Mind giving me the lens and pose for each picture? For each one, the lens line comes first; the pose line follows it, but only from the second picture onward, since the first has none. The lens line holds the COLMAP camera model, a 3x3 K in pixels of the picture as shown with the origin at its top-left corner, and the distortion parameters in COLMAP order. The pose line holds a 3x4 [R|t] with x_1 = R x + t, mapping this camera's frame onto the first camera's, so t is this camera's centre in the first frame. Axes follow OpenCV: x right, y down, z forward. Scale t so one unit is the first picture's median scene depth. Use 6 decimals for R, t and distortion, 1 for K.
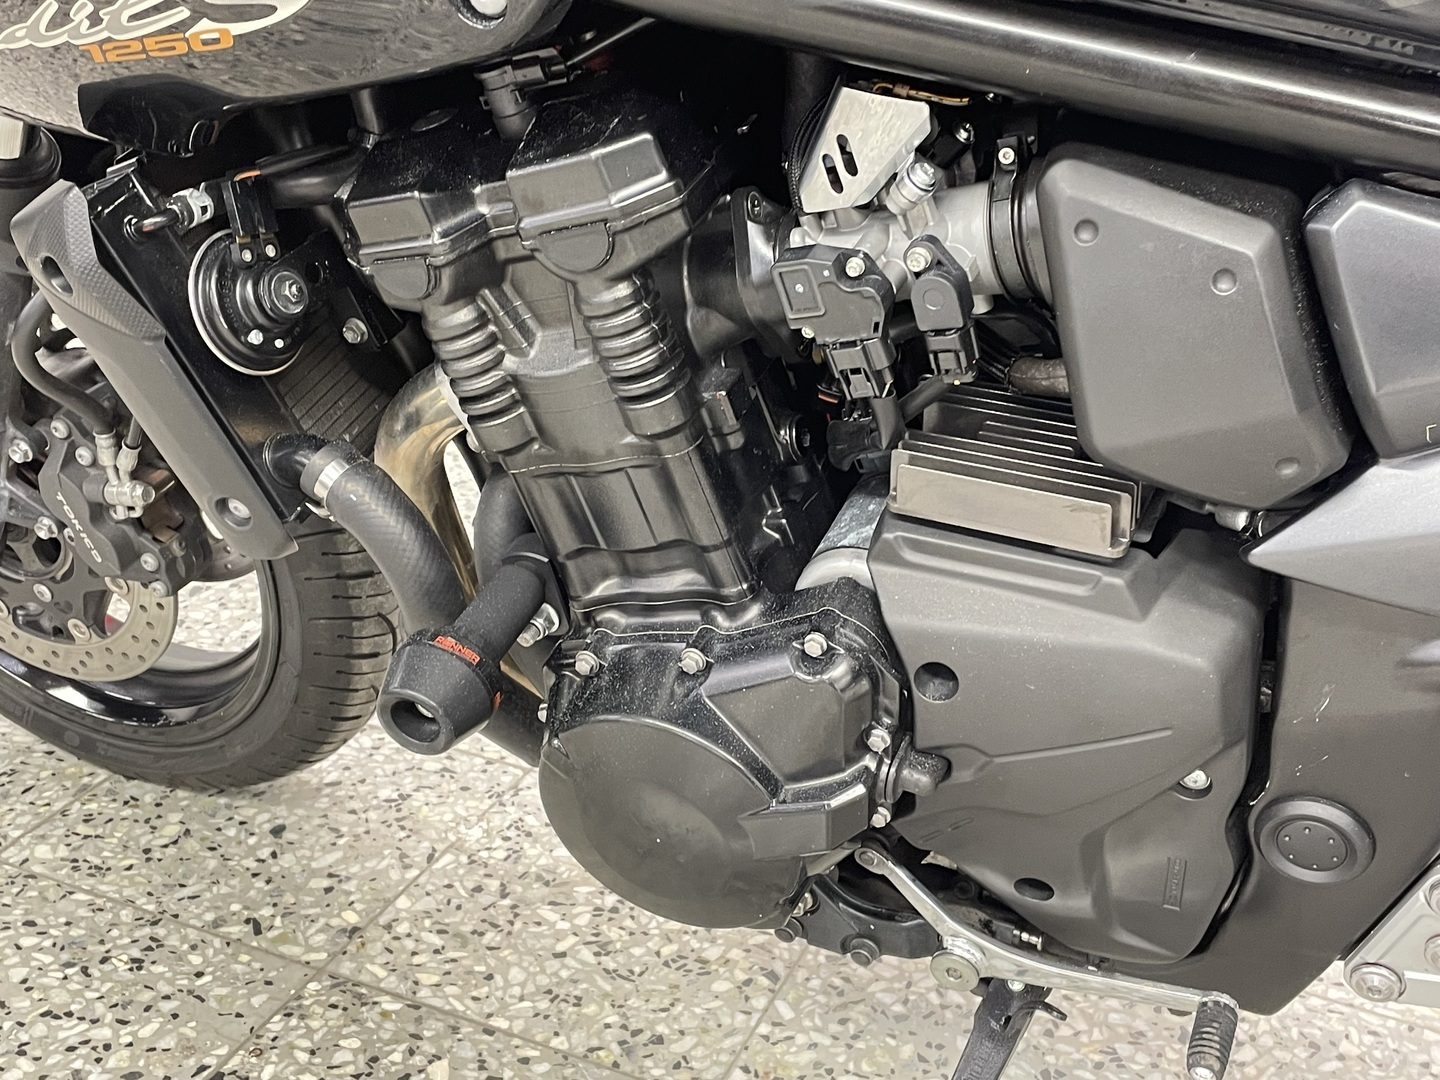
lens RADIAL K [[1741.2, 0, 718.4], [0, 1741.2, 550.3], [0, 0, 1]] dist [0.063332, 0.000000]
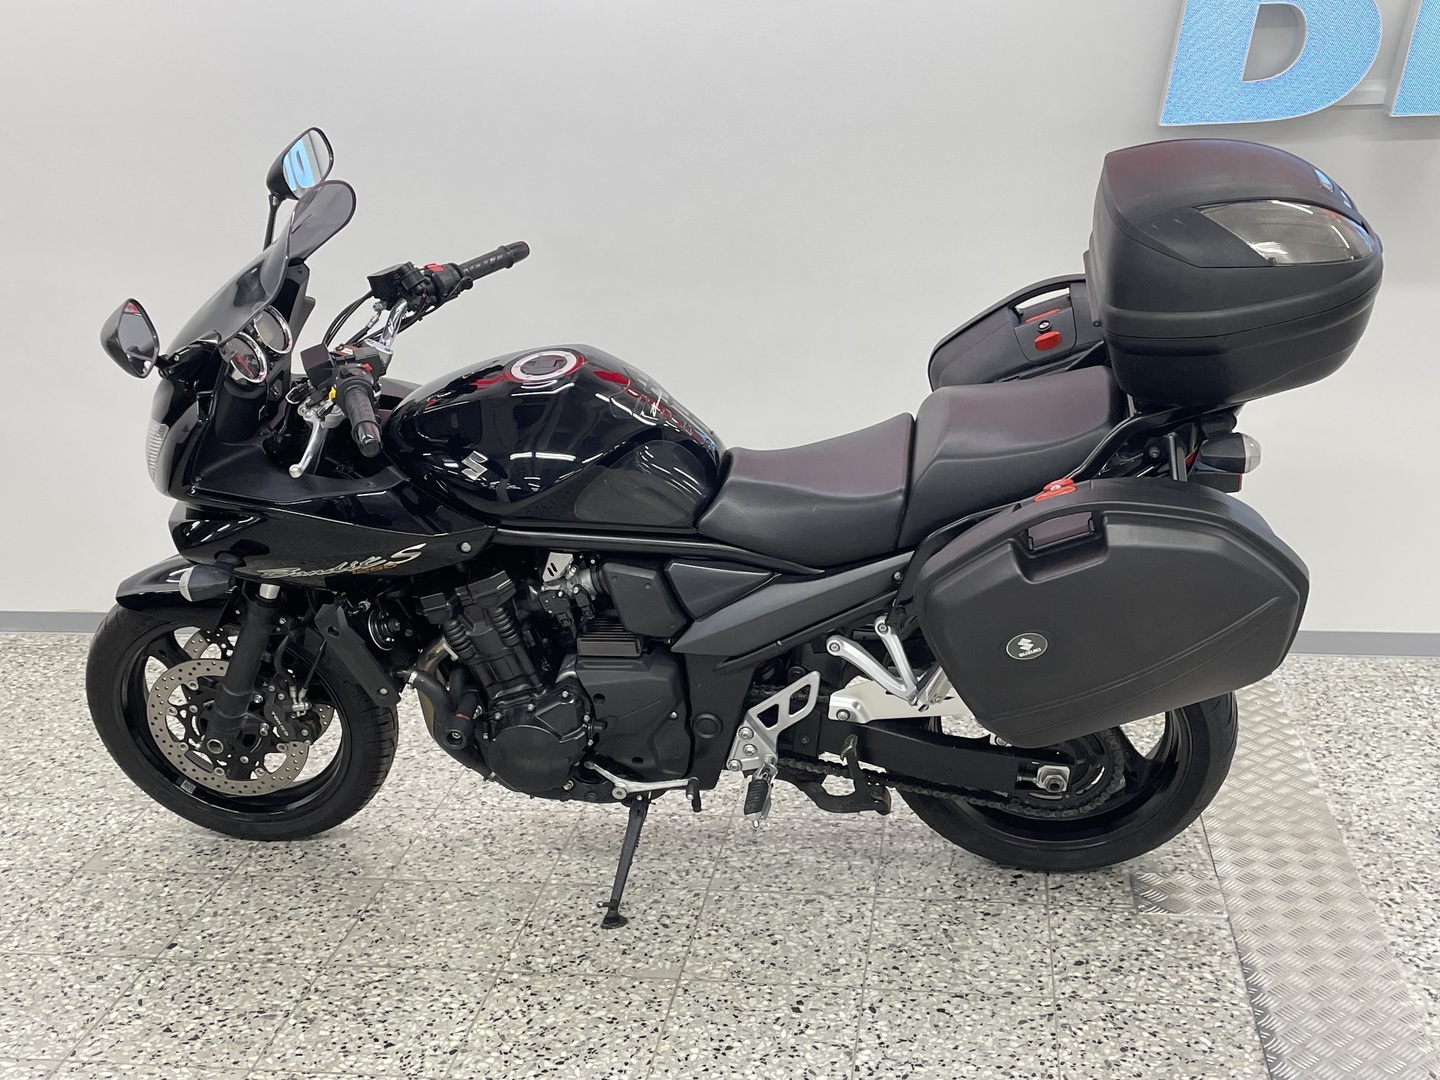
lens RADIAL K [[1741.2, 0, 726.9], [0, 1741.2, 507.4], [0, 0, 1]] dist [0.063332, 0.000000]
pose [[0.961841, -0.150632, 0.228410, -0.387512], [0.184318, 0.973683, -0.134042, 0.220467], [-0.202208, 0.171028, 0.964293, -2.624321]]
